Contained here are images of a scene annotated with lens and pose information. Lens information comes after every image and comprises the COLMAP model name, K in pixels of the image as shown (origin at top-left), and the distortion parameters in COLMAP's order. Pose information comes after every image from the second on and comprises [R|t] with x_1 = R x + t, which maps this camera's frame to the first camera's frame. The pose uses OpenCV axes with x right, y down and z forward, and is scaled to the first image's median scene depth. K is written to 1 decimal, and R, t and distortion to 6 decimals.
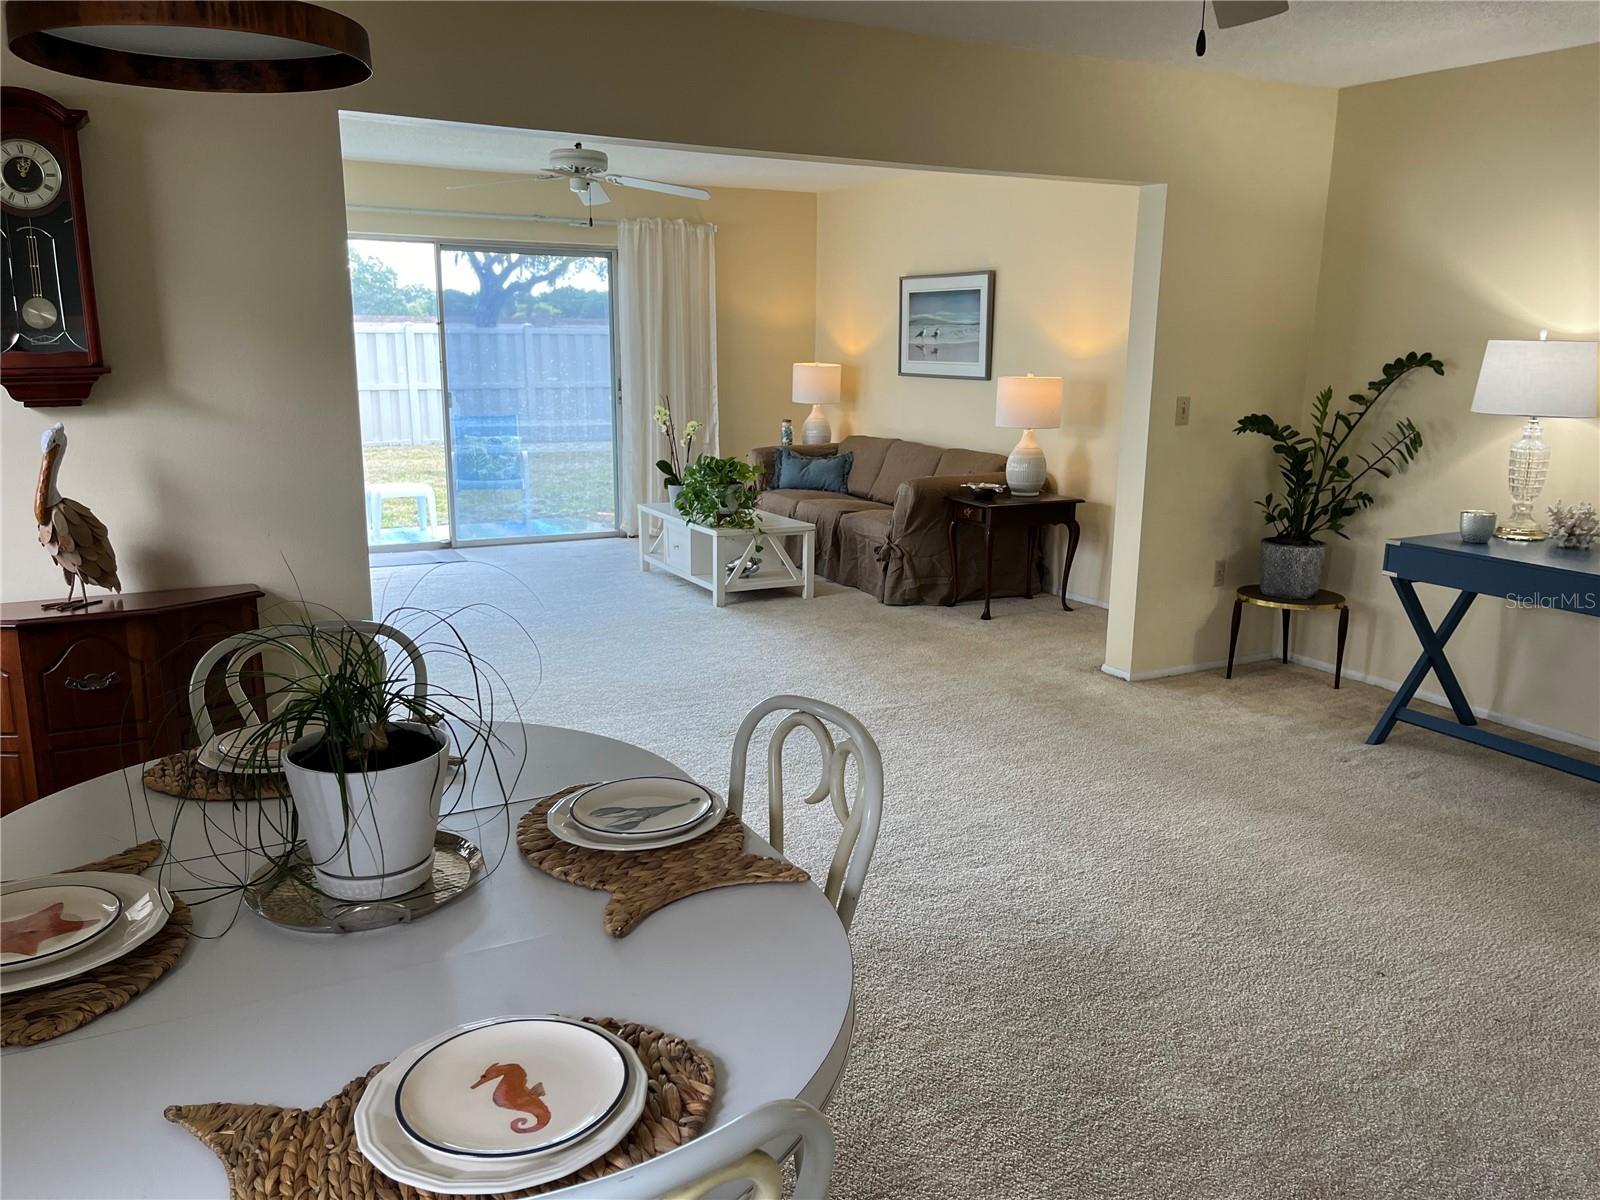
lens RADIAL K [[1215.4, 0, 802.3], [0, 1215.4, 601.4], [0, 0, 1]] dist [0.068715, -0.101179]
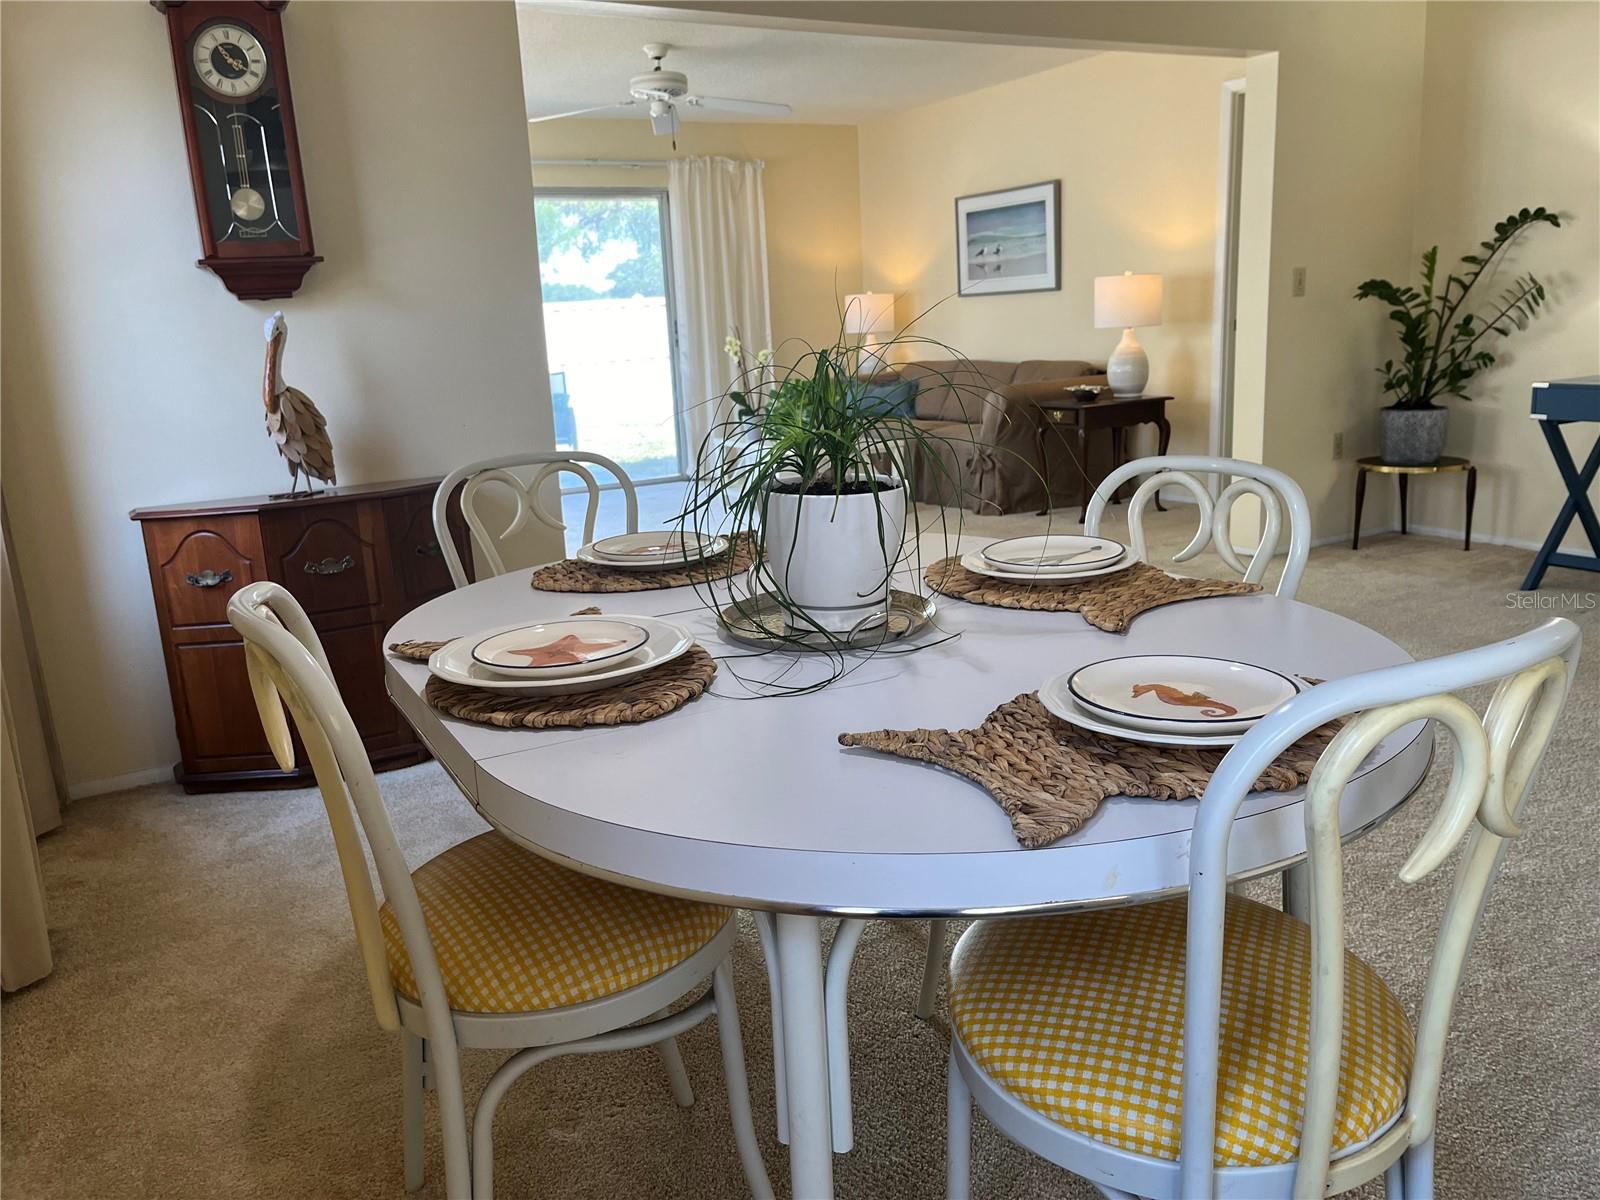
lens RADIAL K [[1229.3, 0, 802.8], [0, 1229.3, 571.4], [0, 0, 1]] dist [0.025857, 0.001070]
pose [[0.997880, -0.064420, 0.009238, -0.115553], [0.064474, 0.997904, -0.005599, 0.057959], [-0.008858, 0.006183, 0.999942, -0.008274]]
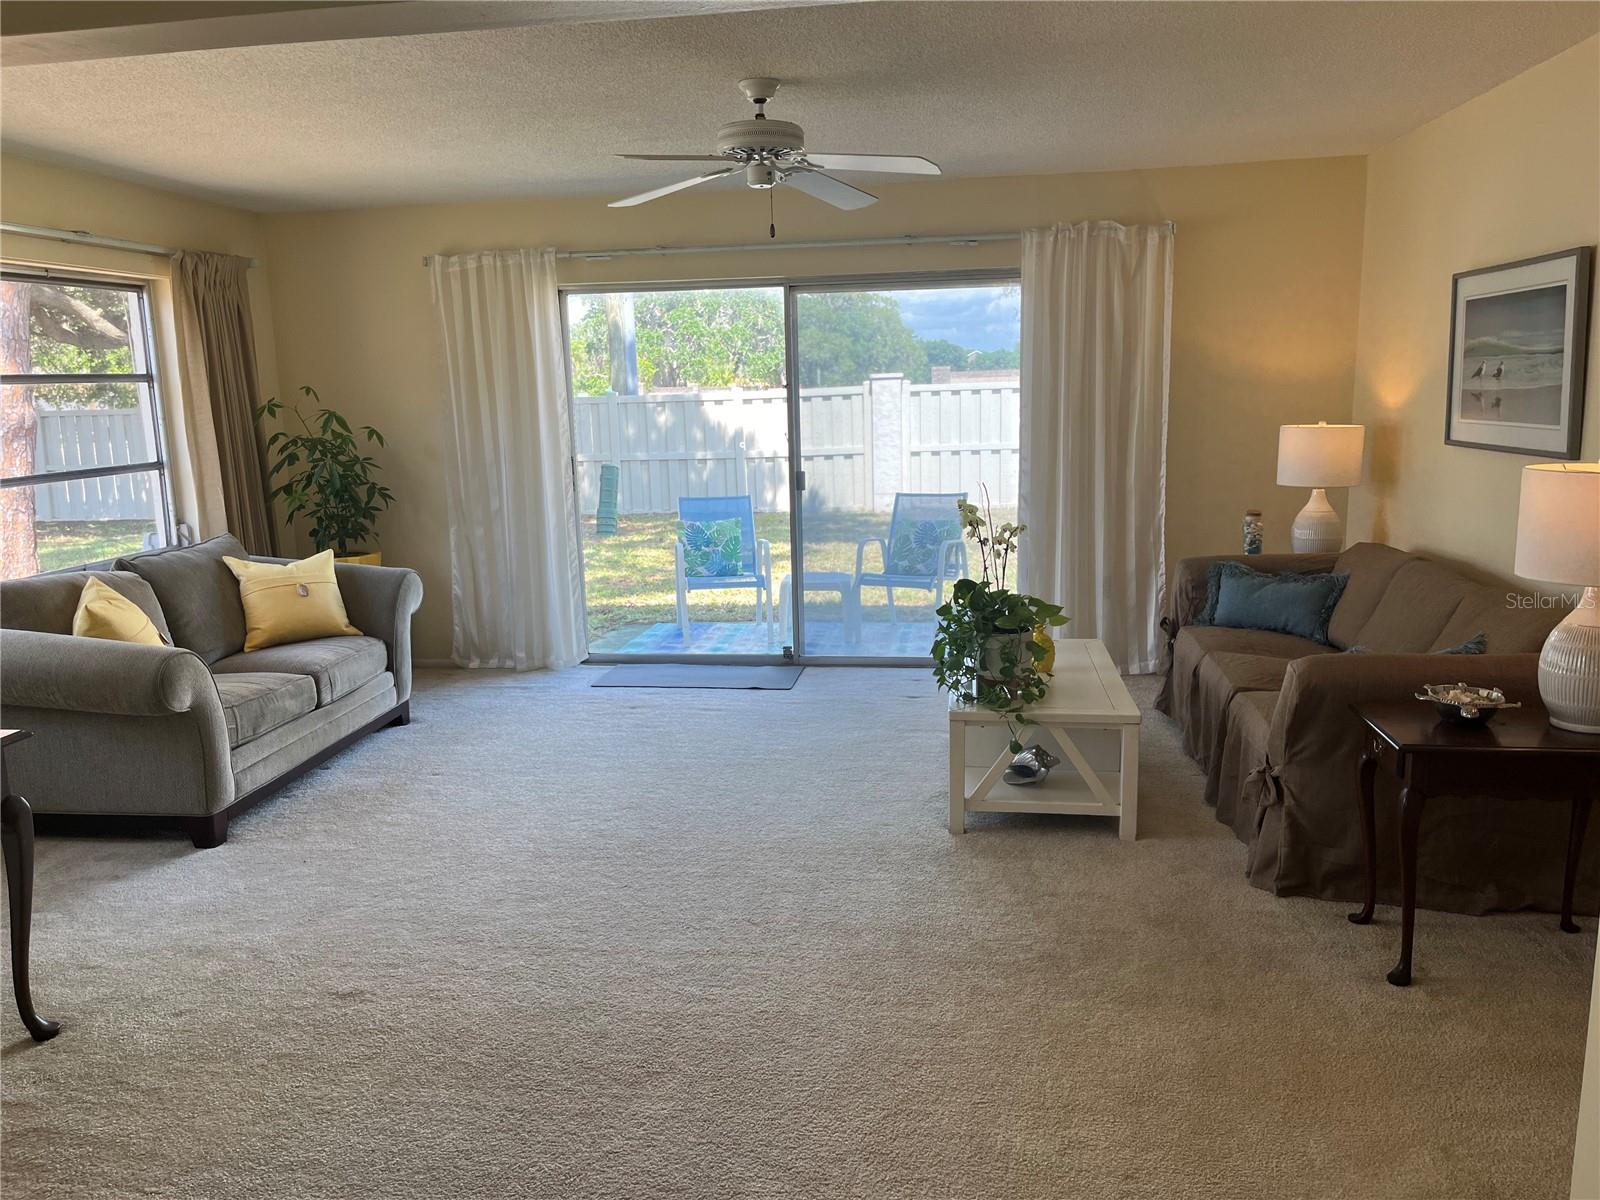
lens RADIAL K [[1224.7, 0, 786.9], [0, 1224.7, 604.2], [0, 0, 1]] dist [0.056450, -0.086712]
pose [[0.813810, 0.068510, -0.577079, 0.267698], [-0.088054, 0.996098, -0.005920, -0.127166], [0.574421, 0.055632, 0.816667, 0.560105]]
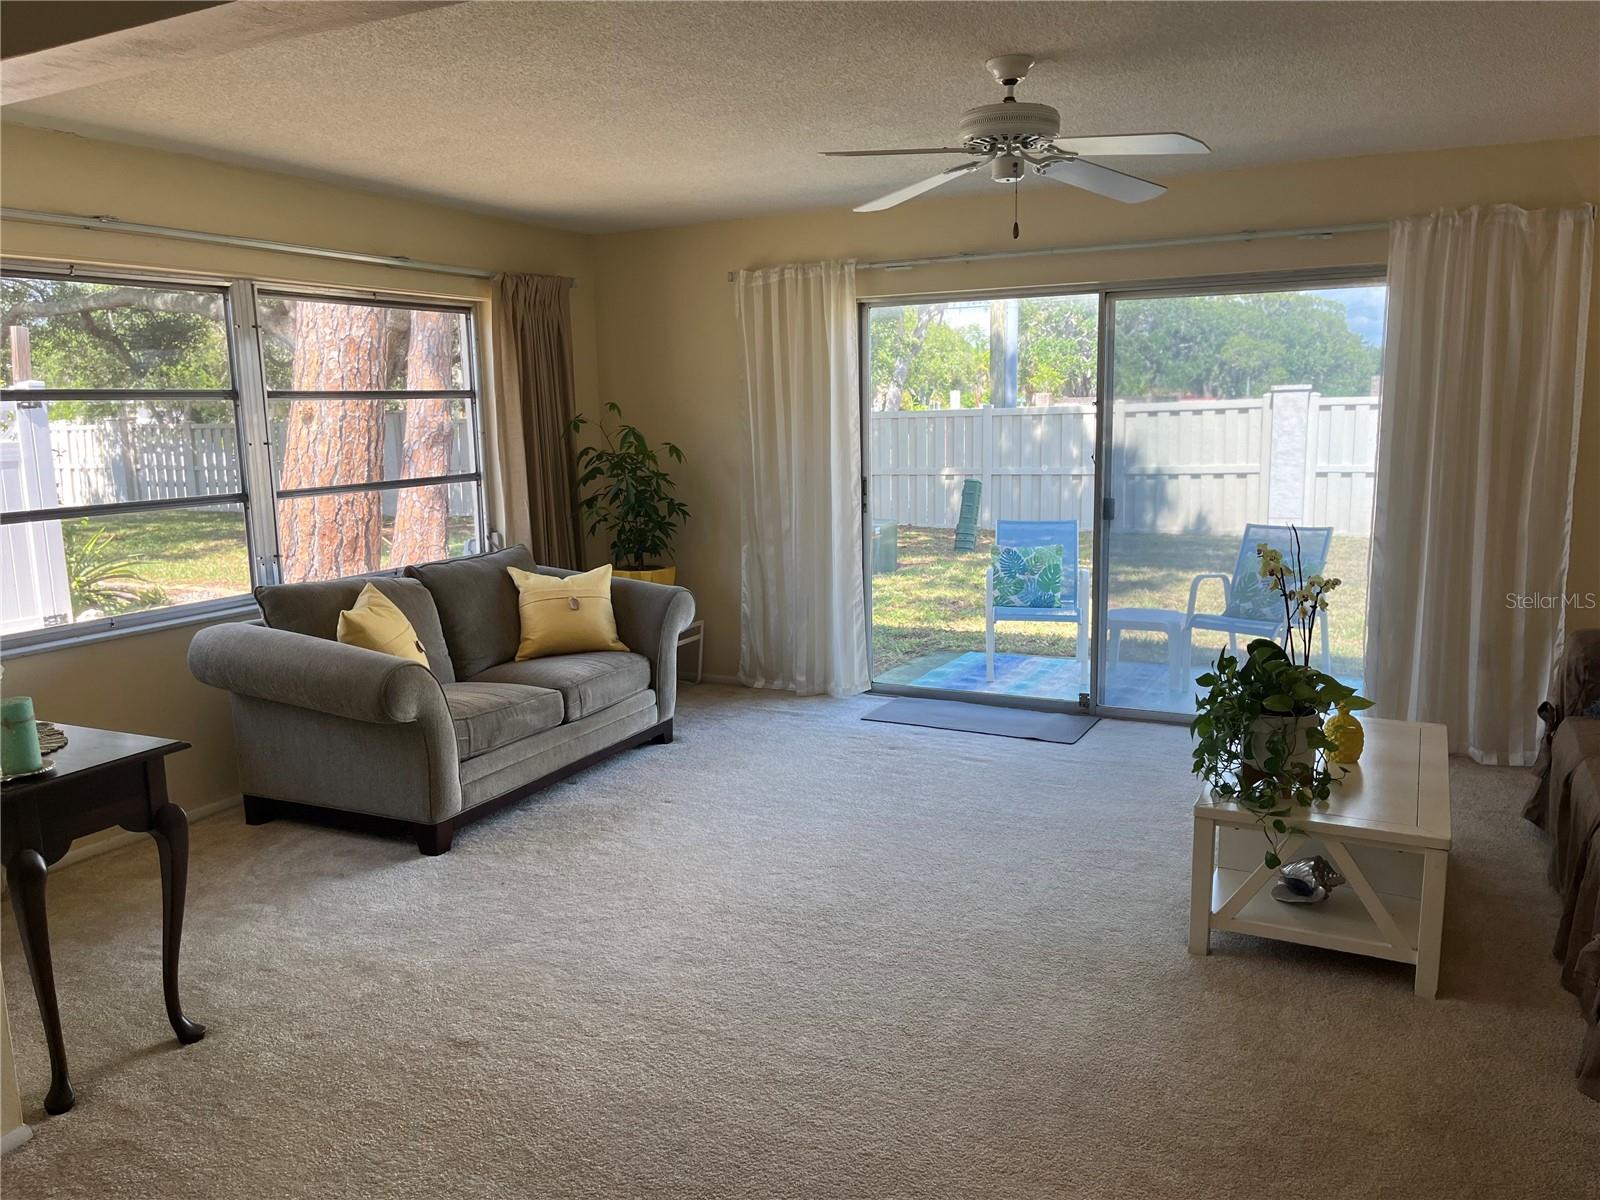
lens RADIAL K [[1224.7, 0, 786.9], [0, 1224.7, 604.2], [0, 0, 1]] dist [0.056450, -0.086712]
pose [[0.583365, 0.106128, -0.805247, 0.288815], [-0.146232, 0.988949, 0.024401, -0.160813], [0.798938, 0.103518, 0.592437, 0.695480]]
